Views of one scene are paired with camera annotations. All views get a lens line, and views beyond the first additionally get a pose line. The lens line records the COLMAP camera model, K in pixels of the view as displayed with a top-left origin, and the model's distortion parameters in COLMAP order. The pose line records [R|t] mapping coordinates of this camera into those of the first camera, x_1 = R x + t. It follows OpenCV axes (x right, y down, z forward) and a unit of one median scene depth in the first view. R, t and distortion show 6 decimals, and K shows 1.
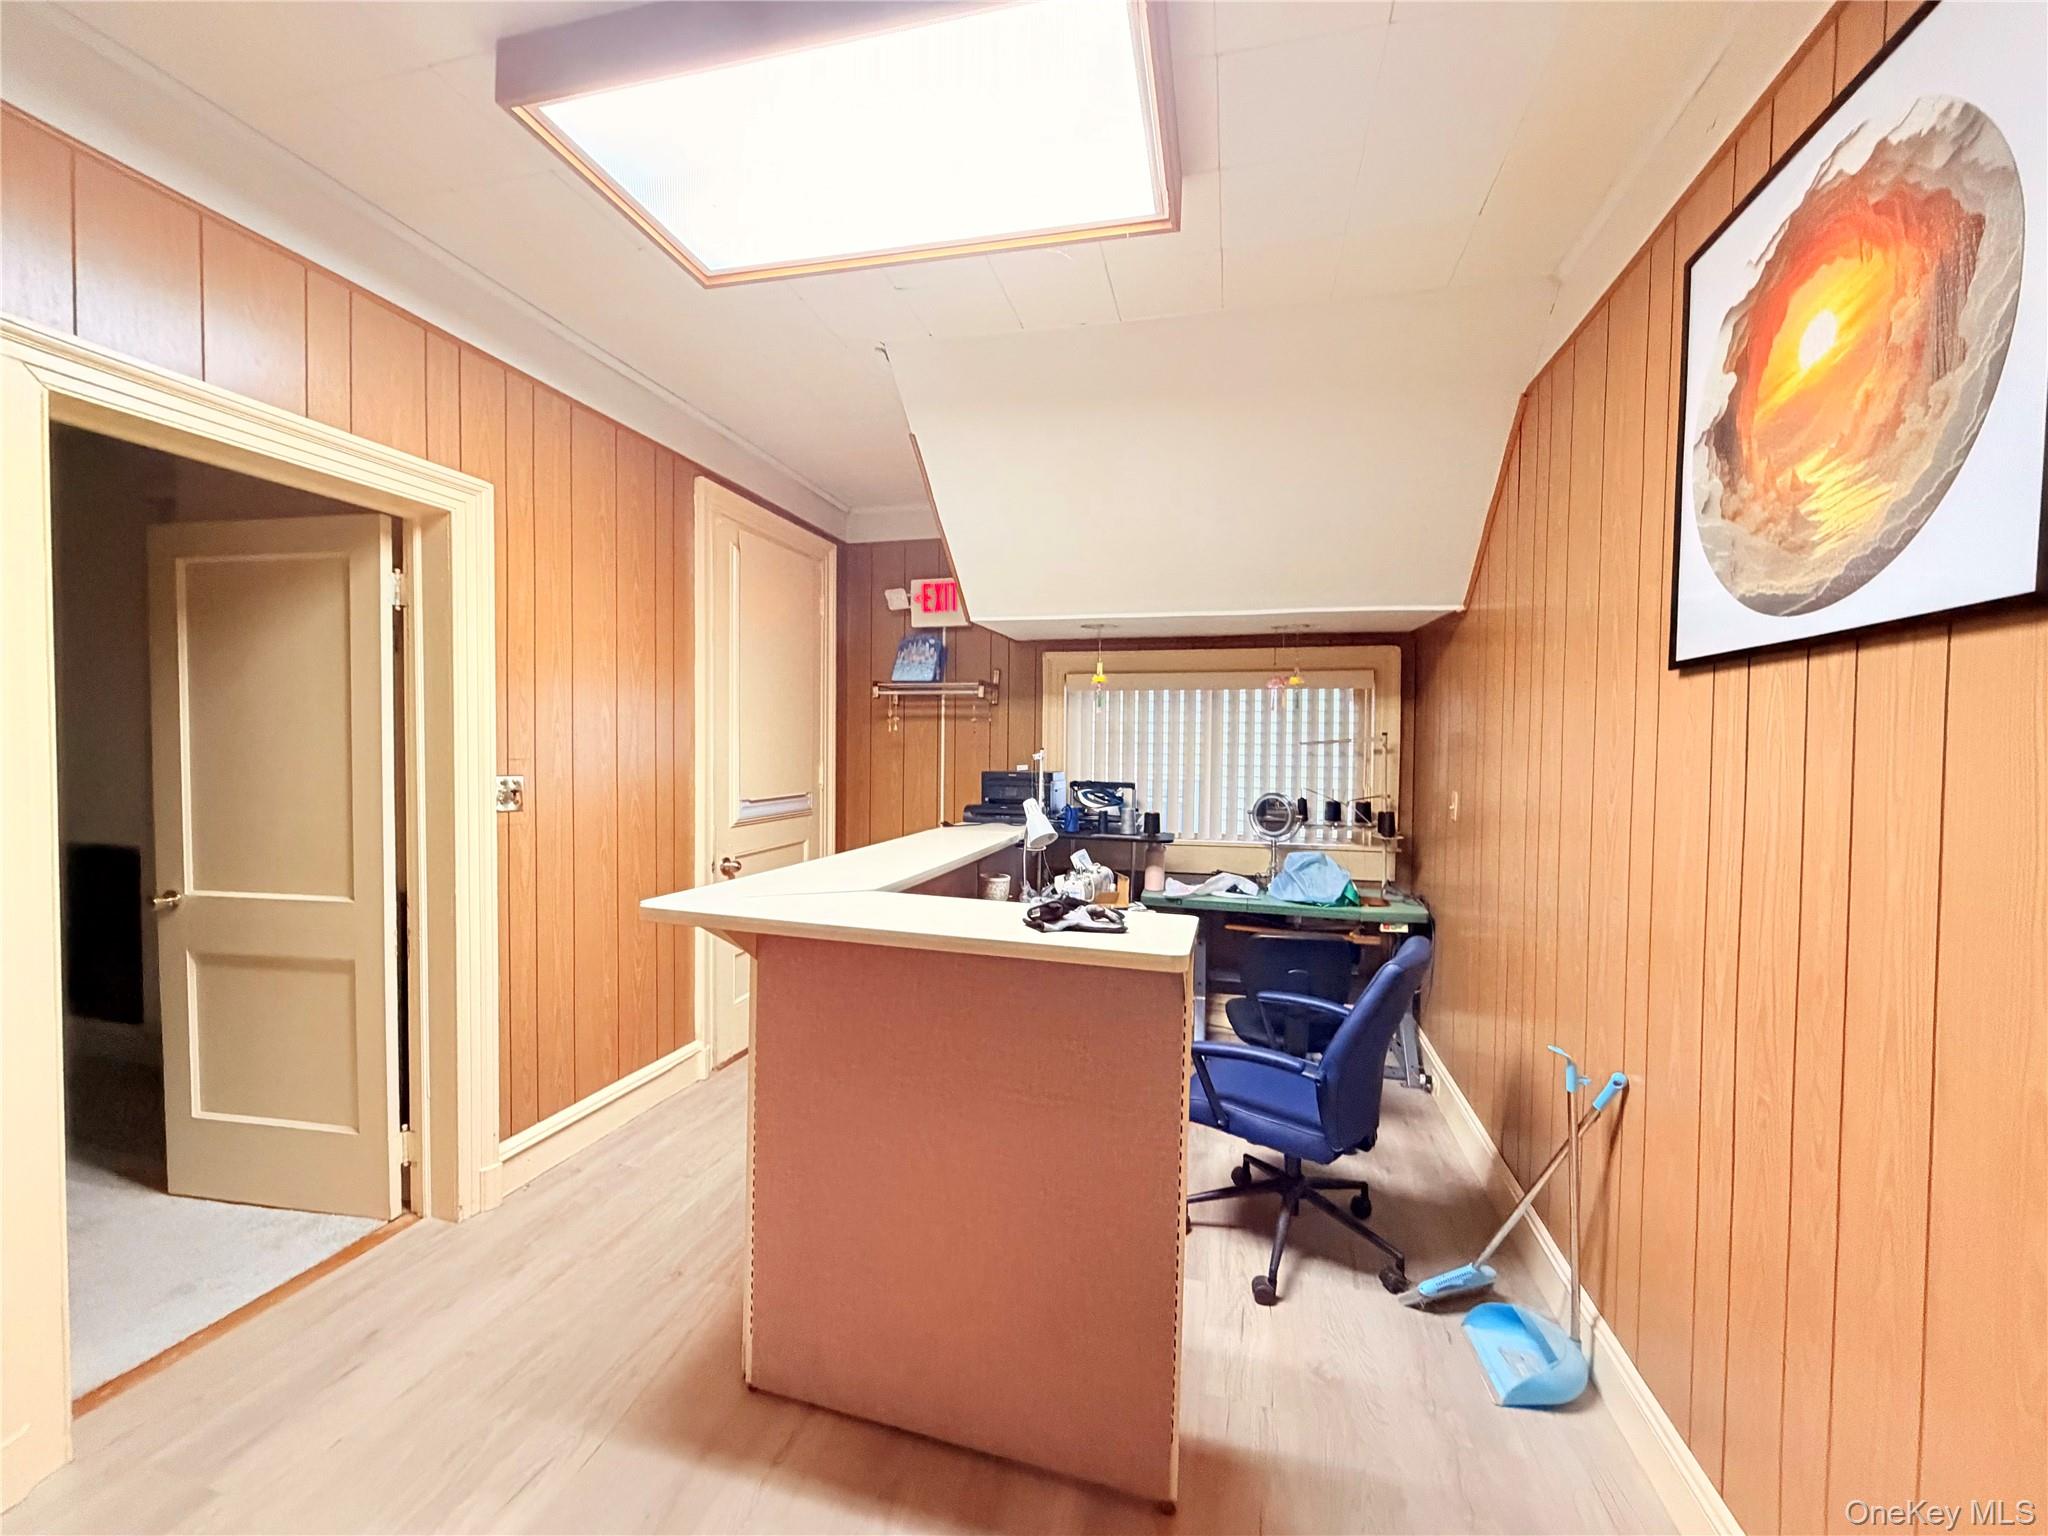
lens RADIAL K [[821.2, 0, 1038.3], [0, 821.2, 767.8], [0, 0, 1]] dist [0.000518, -0.000079]
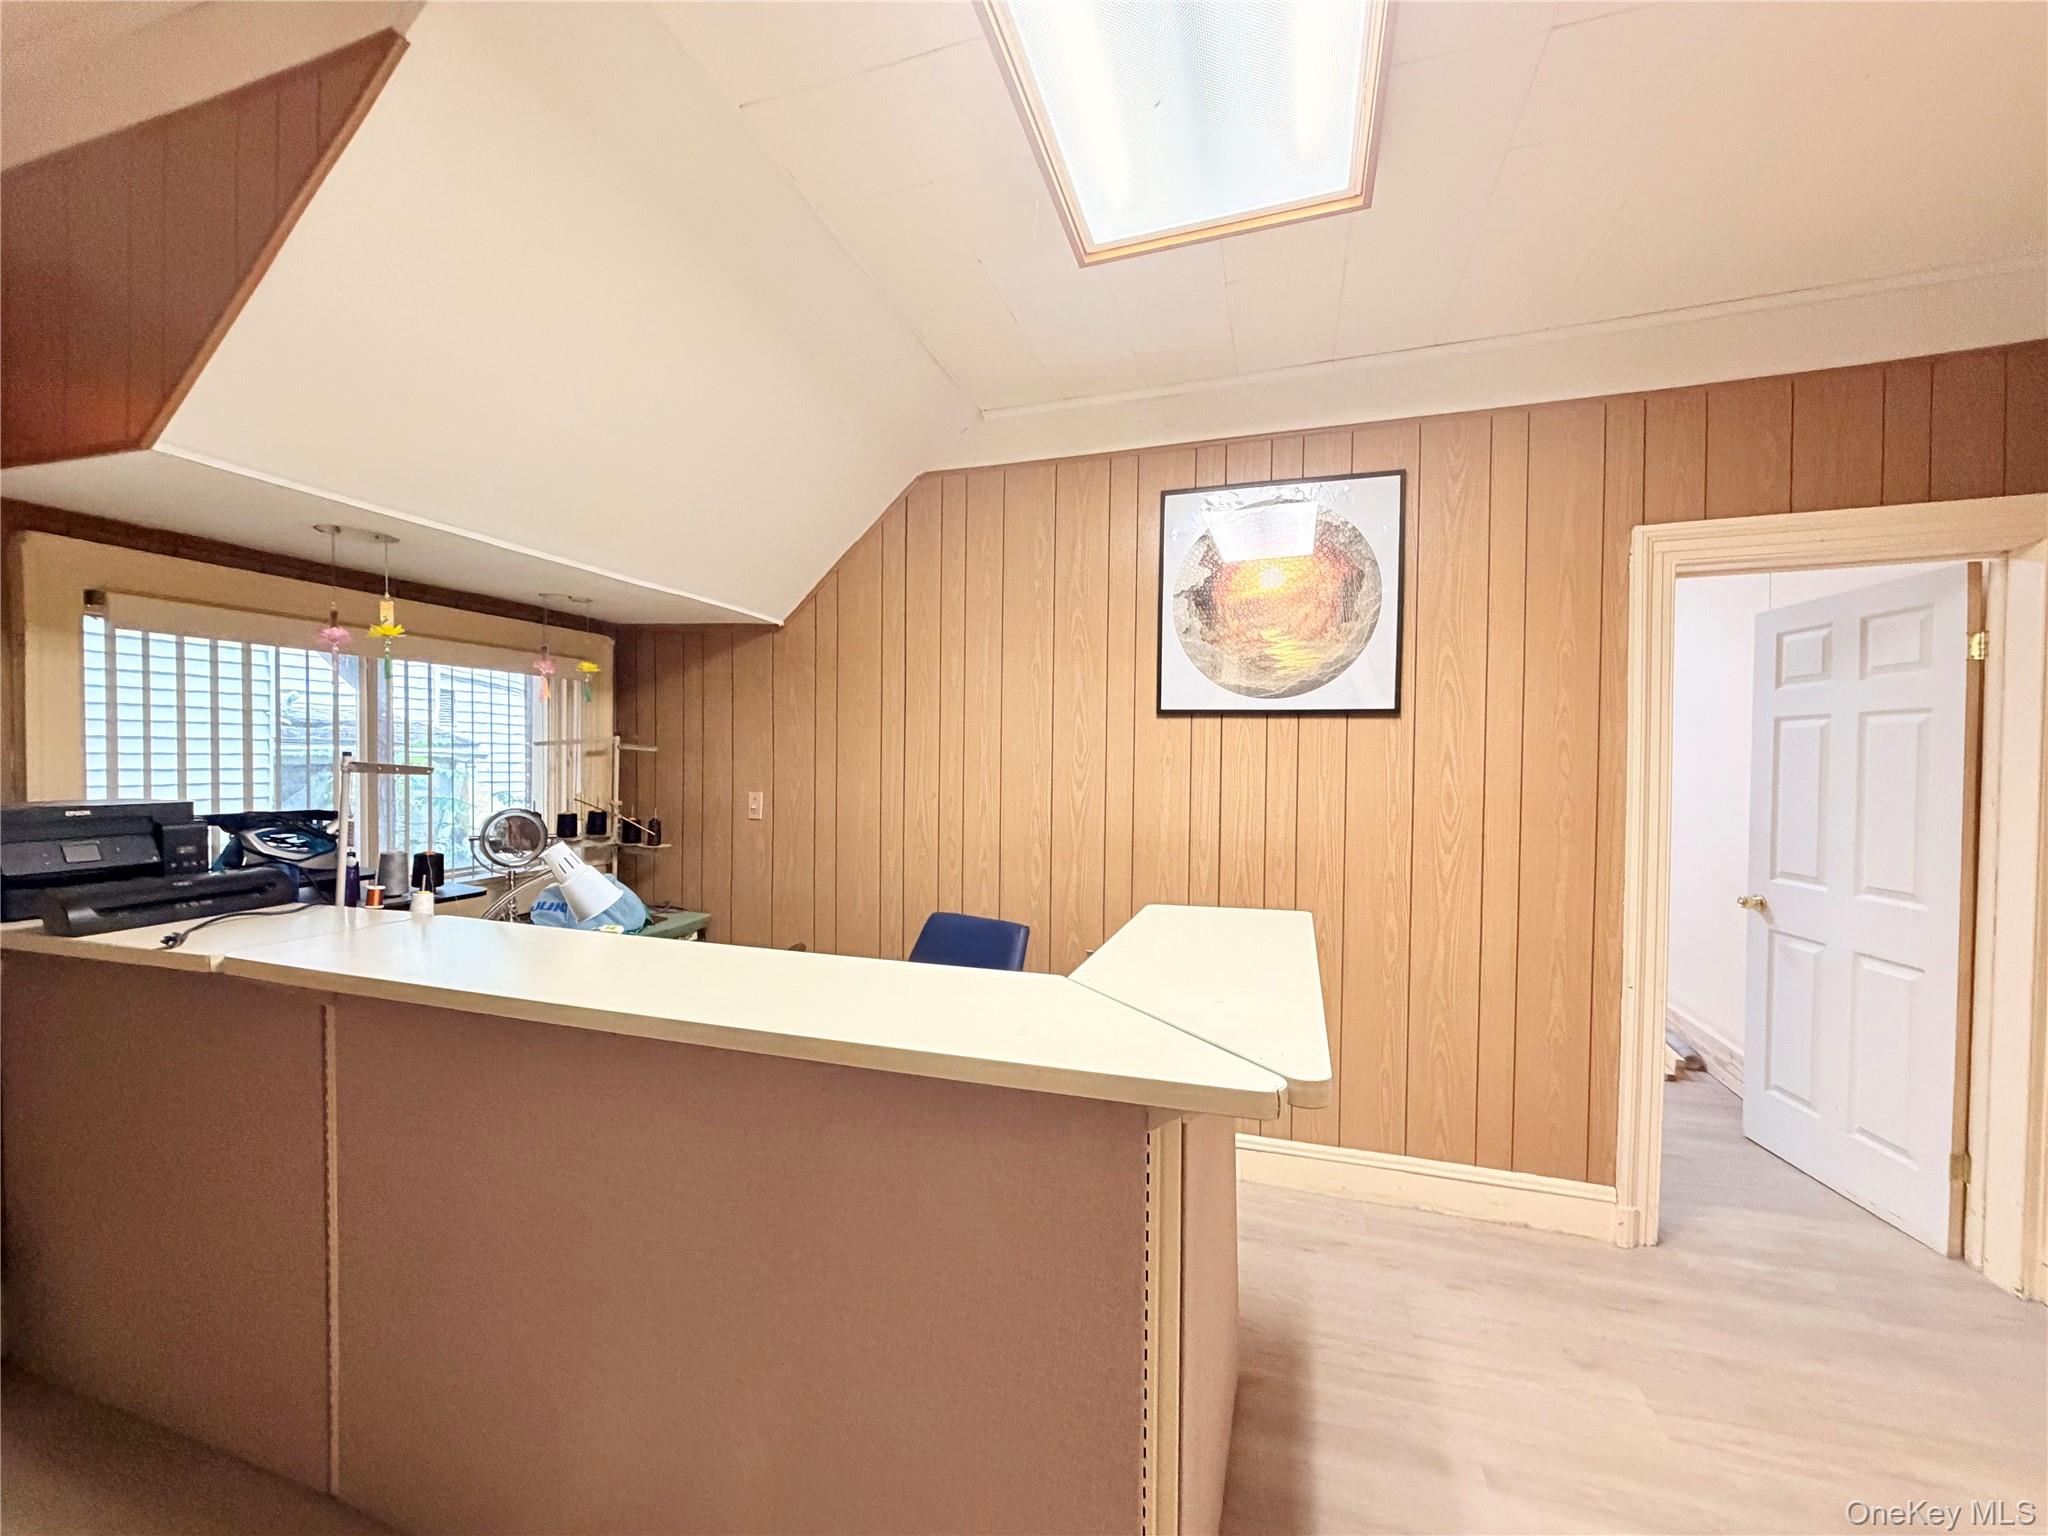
lens RADIAL K [[821.2, 0, 1031.4], [0, 821.2, 773.5], [0, 0, 1]] dist [0.000518, -0.000079]
pose [[0.073350, -0.024366, 0.997009, -0.928227], [0.013061, 0.999639, 0.023469, -0.031291], [-0.997221, 0.011300, 0.073642, 1.021990]]
